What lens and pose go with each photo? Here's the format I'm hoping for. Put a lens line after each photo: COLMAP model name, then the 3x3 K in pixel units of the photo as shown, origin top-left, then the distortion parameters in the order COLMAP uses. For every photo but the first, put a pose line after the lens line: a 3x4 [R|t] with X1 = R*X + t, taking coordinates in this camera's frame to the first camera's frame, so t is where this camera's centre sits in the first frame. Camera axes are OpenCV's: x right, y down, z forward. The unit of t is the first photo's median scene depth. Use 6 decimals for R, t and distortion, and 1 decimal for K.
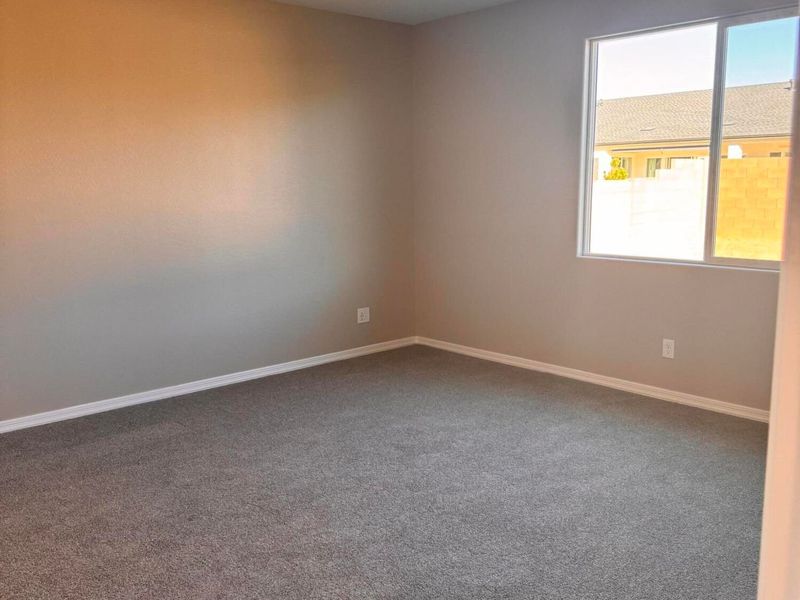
lens RADIAL K [[756.5, 0, 404.1], [0, 756.5, 301.3], [0, 0, 1]] dist [0.034904, 0.000000]
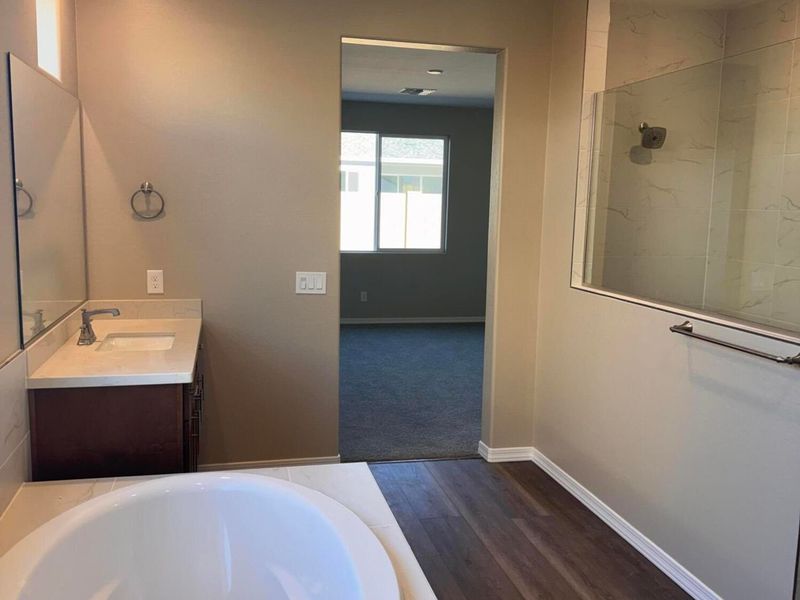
lens RADIAL K [[756.5, 0, 402.9], [0, 756.5, 304.6], [0, 0, 1]] dist [0.034904, 0.000000]
pose [[0.491429, -0.113254, 0.863522, -1.337986], [0.105758, 0.991931, 0.069909, -0.044245], [-0.864472, 0.056969, 0.499442, -0.049422]]
